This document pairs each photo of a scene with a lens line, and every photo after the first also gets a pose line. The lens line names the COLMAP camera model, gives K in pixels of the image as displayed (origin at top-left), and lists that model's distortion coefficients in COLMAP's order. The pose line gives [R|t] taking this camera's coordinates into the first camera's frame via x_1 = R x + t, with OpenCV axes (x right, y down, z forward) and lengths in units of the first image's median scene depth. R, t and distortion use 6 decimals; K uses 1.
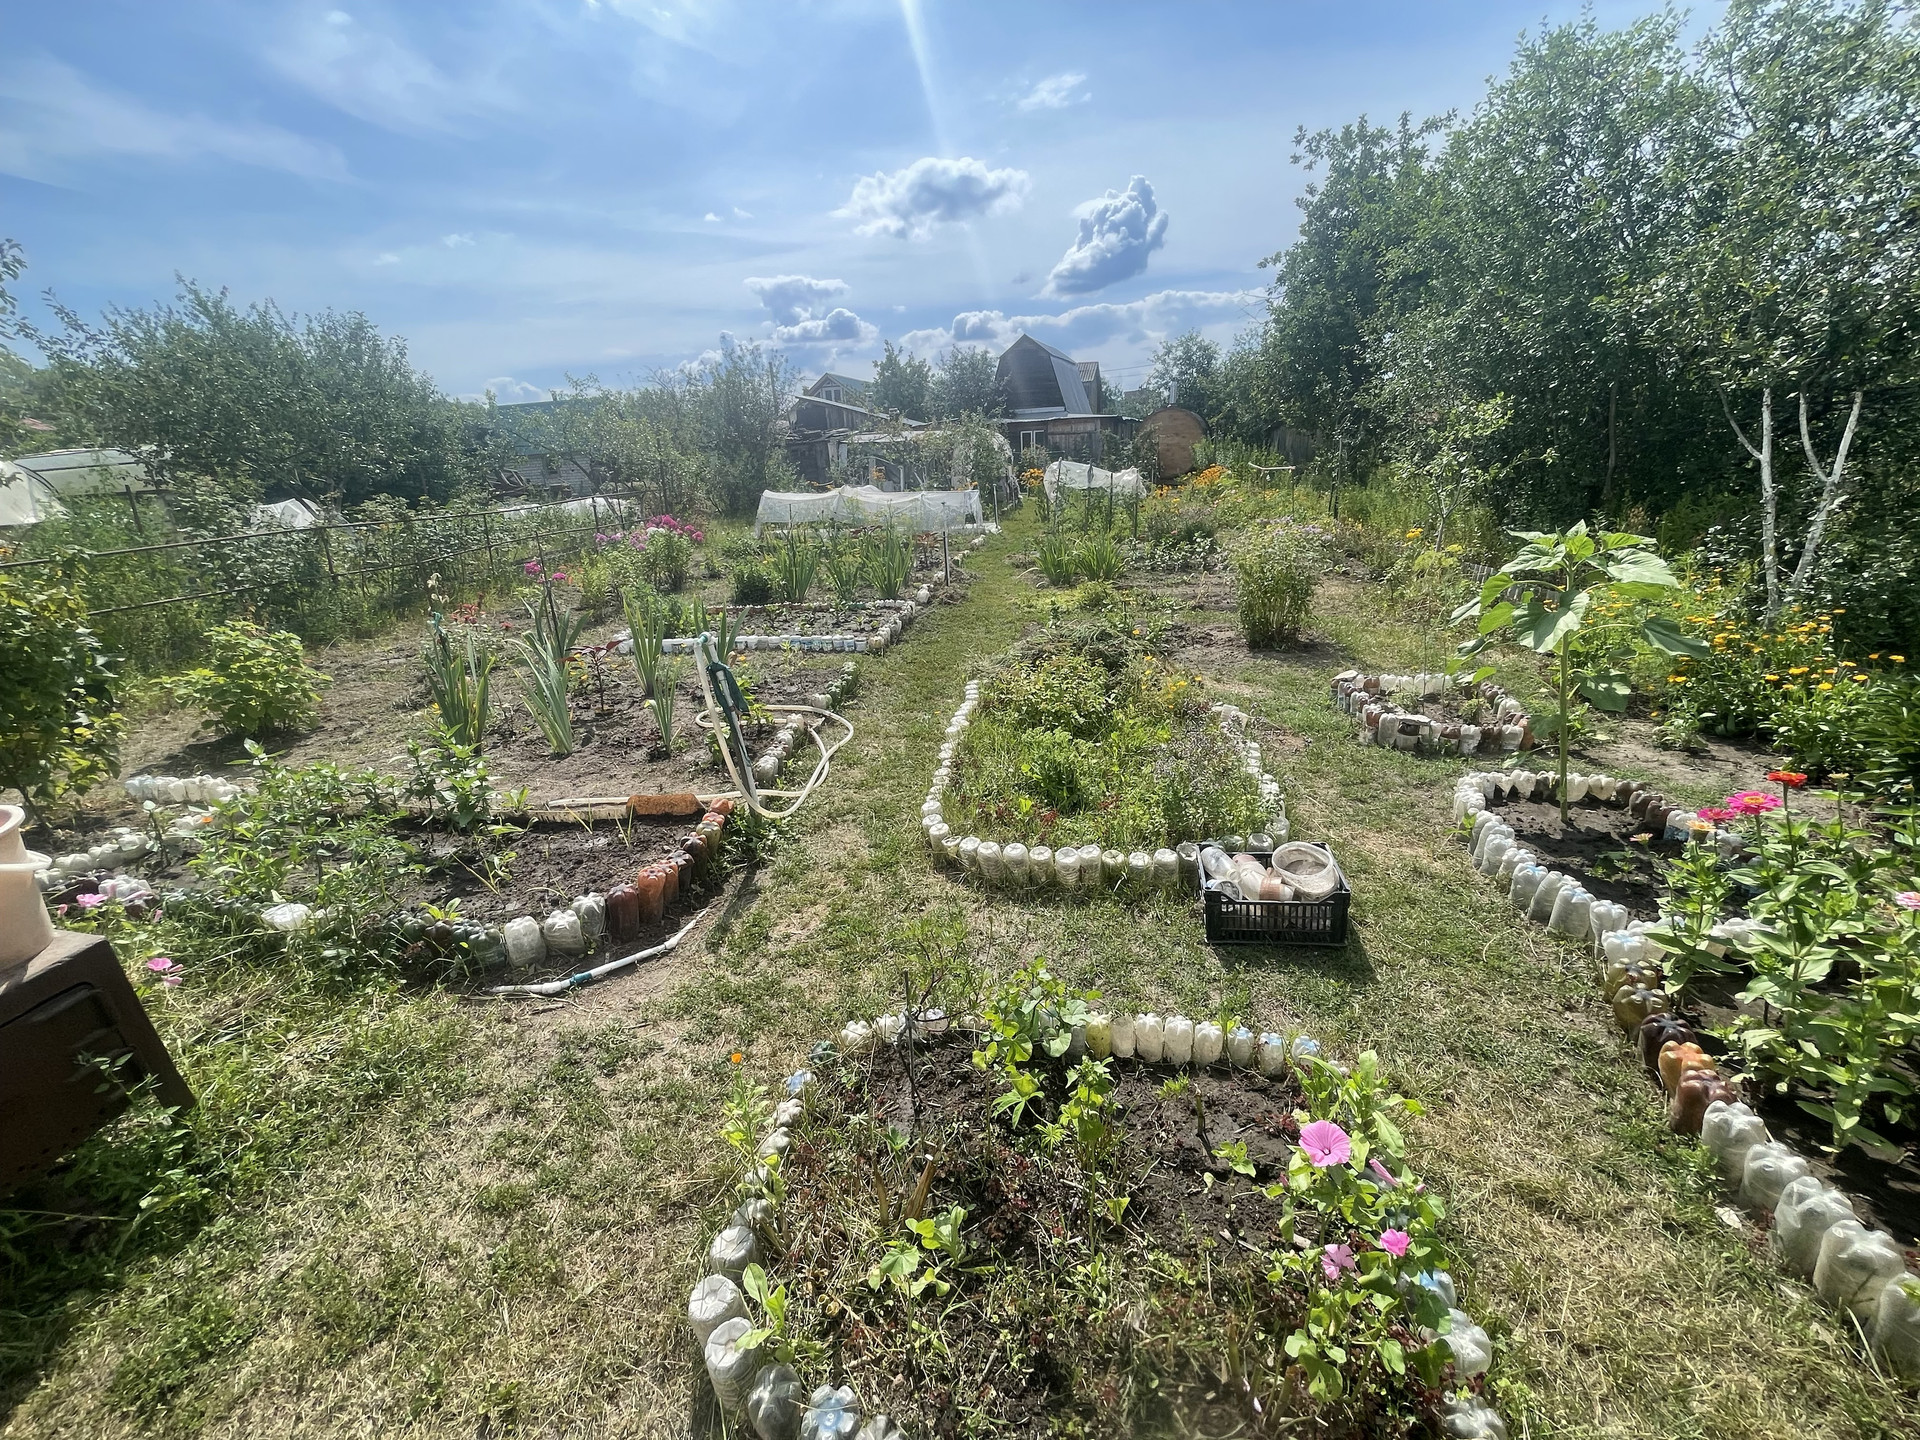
lens RADIAL K [[766.5, 0, 960.0], [0, 766.5, 720.0], [0, 0, 1]] dist [-0.012788, -0.000037]
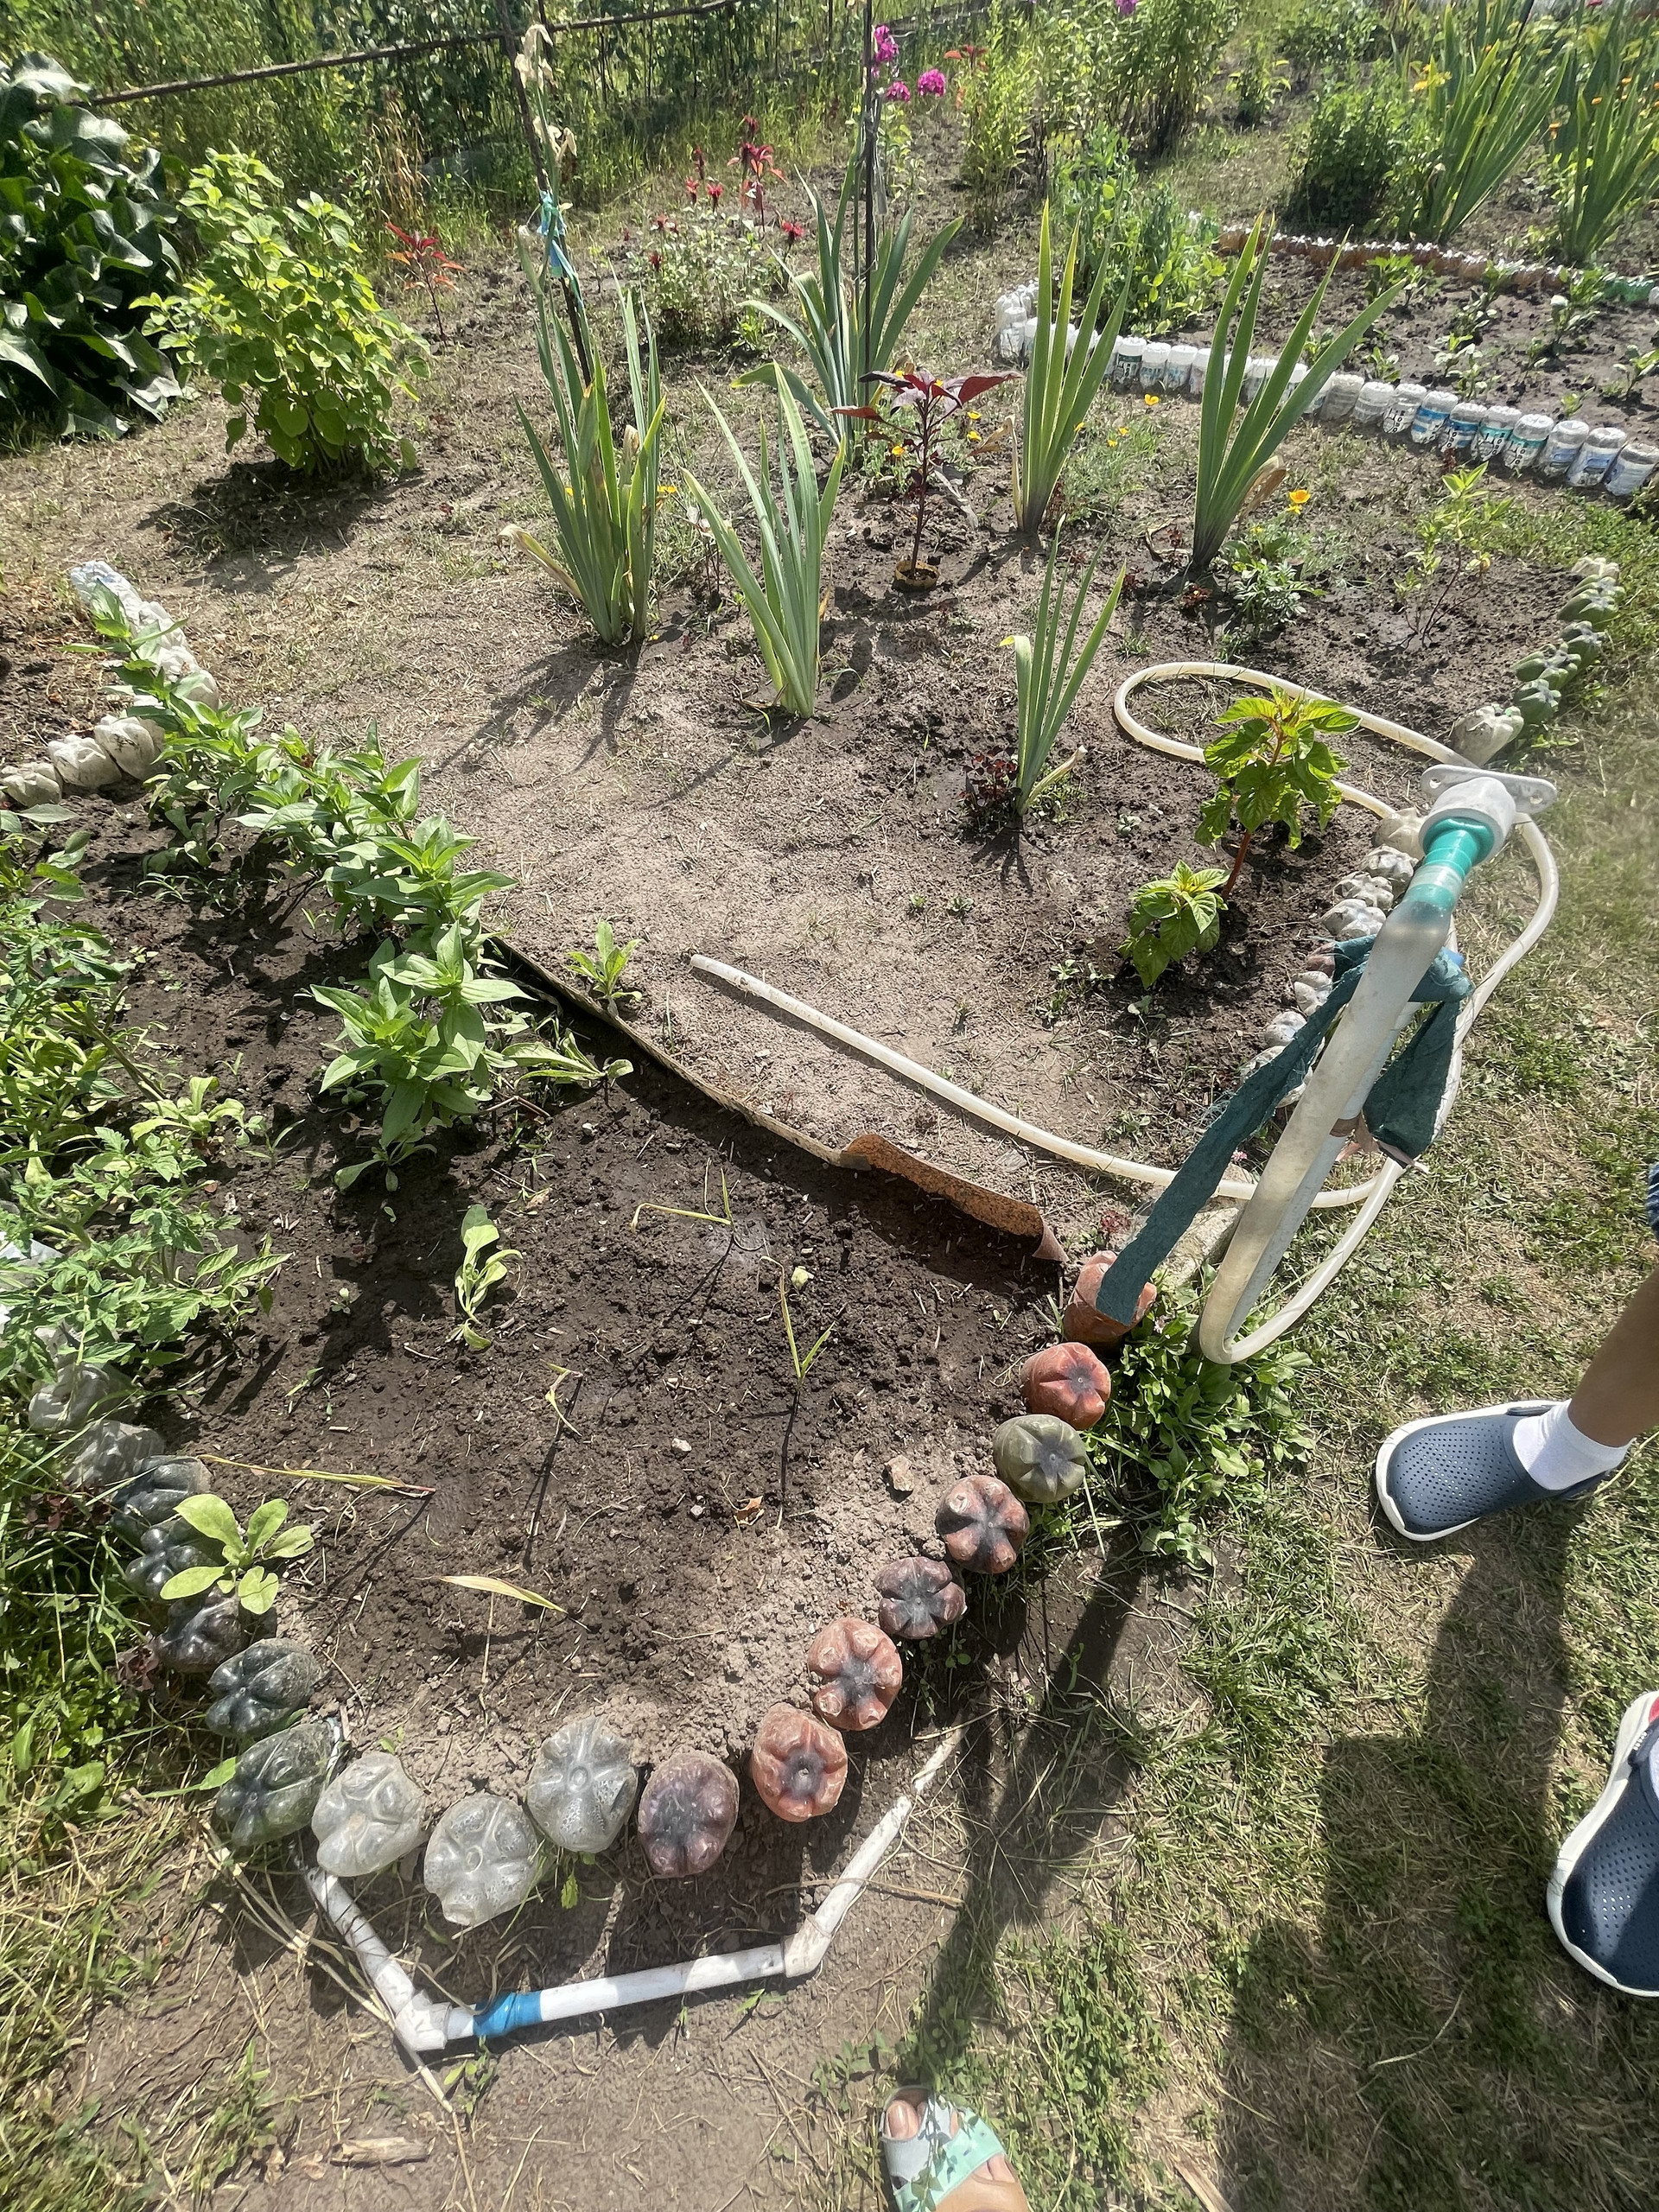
lens RADIAL K [[883.1, 0, 829.5], [0, 883.1, 1106.0], [0, 0, 1]] dist [-0.012788, -0.000037]
pose [[0.833582, 0.464847, -0.298428, -0.201944], [-0.179558, 0.738919, 0.649428, -0.087219], [0.522399, -0.487766, 0.699417, 0.444874]]
